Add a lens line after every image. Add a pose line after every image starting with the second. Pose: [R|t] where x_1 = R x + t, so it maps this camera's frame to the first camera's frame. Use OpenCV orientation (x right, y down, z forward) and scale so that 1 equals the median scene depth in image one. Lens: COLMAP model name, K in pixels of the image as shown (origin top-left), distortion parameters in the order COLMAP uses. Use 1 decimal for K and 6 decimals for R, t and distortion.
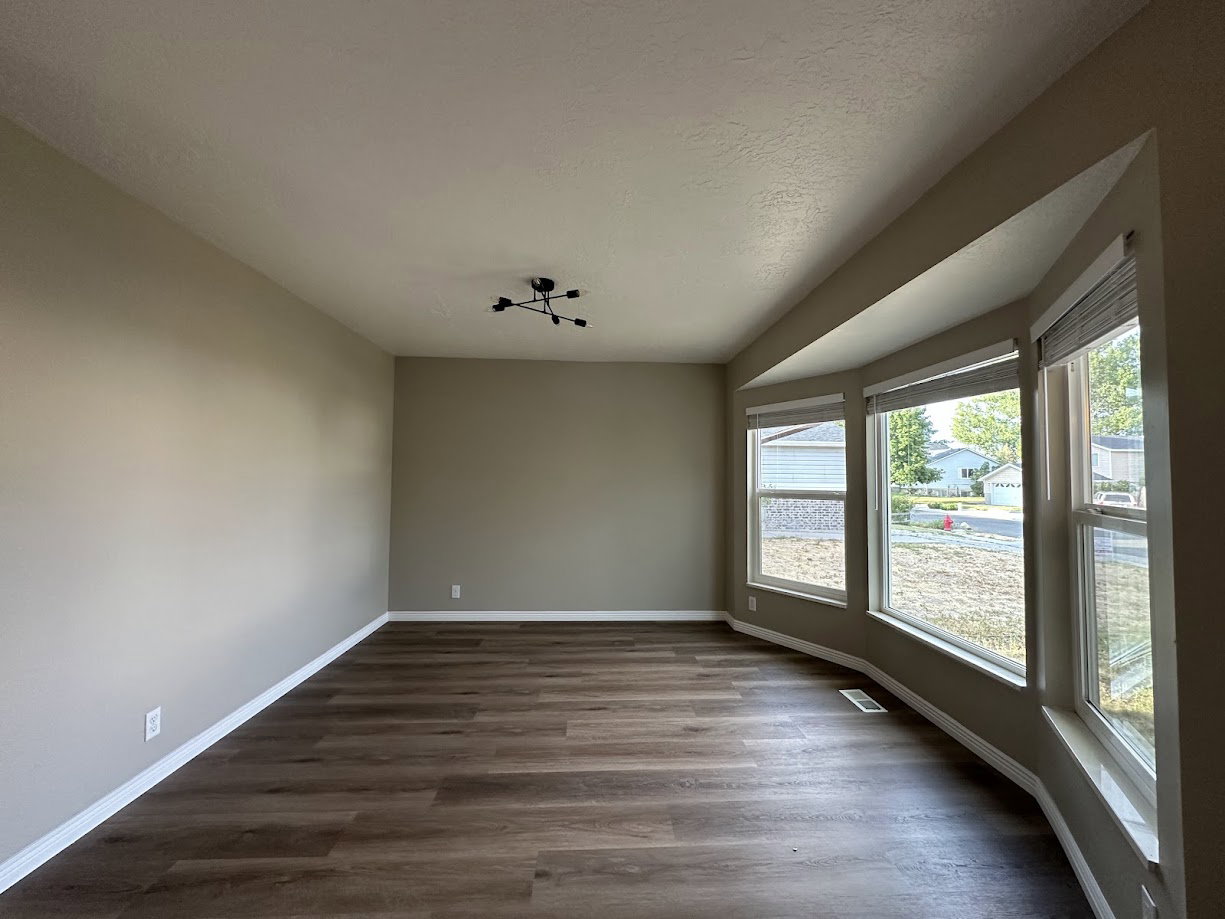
lens RADIAL K [[489.3, 0, 613.1], [0, 489.3, 458.5], [0, 0, 1]] dist [0.000929, 0.000274]
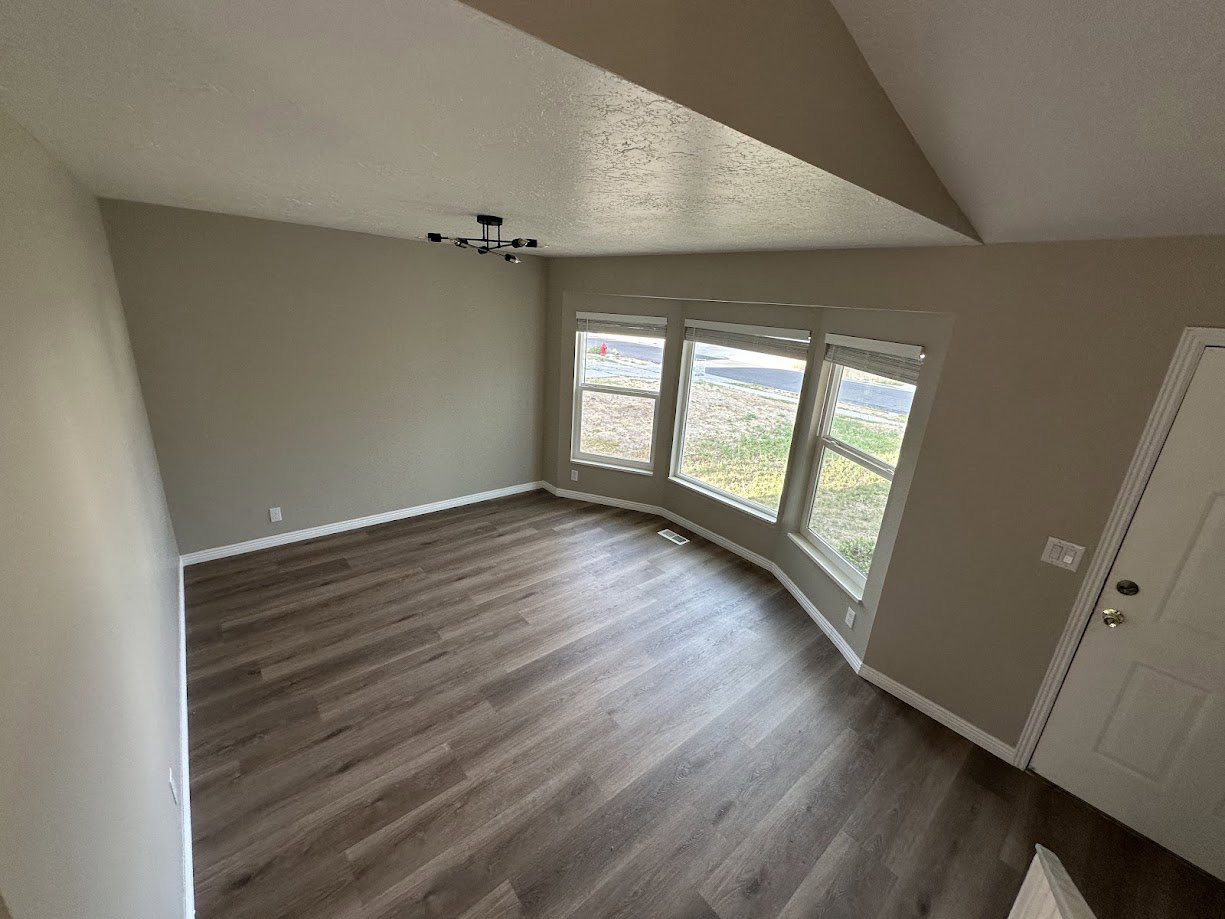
lens RADIAL K [[489.3, 0, 615.0], [0, 489.3, 459.3], [0, 0, 1]] dist [0.000929, 0.000274]
pose [[0.788806, -0.144924, 0.597313, -0.462673], [-0.086506, 0.935955, 0.341327, -0.219916], [-0.608525, -0.320912, 0.725750, 0.050948]]
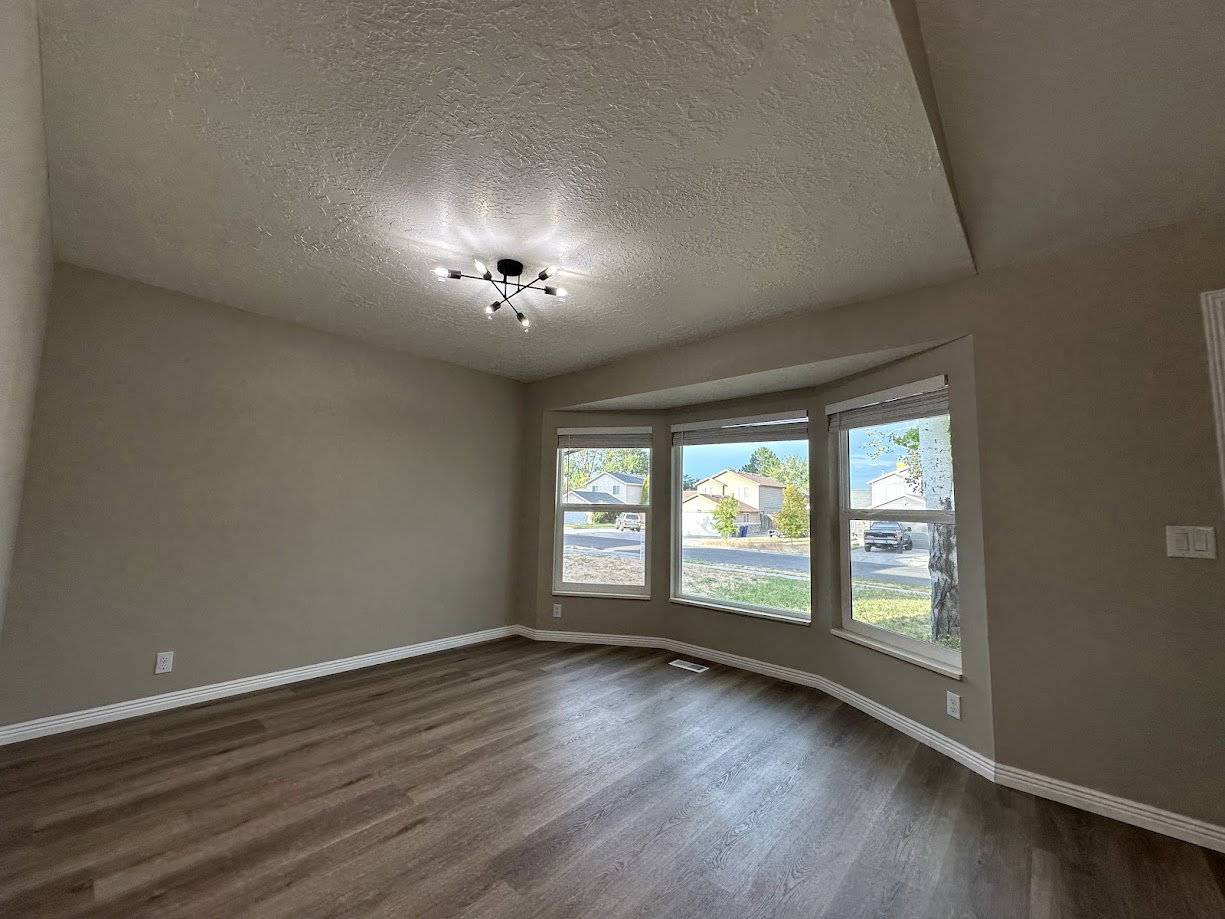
lens RADIAL K [[489.3, 0, 614.8], [0, 489.3, 456.6], [0, 0, 1]] dist [0.000929, 0.000274]
pose [[0.697785, 0.080250, 0.711798, -0.509275], [-0.046313, 0.996680, -0.066968, 0.034247], [-0.714809, 0.013764, 0.699184, 0.197912]]
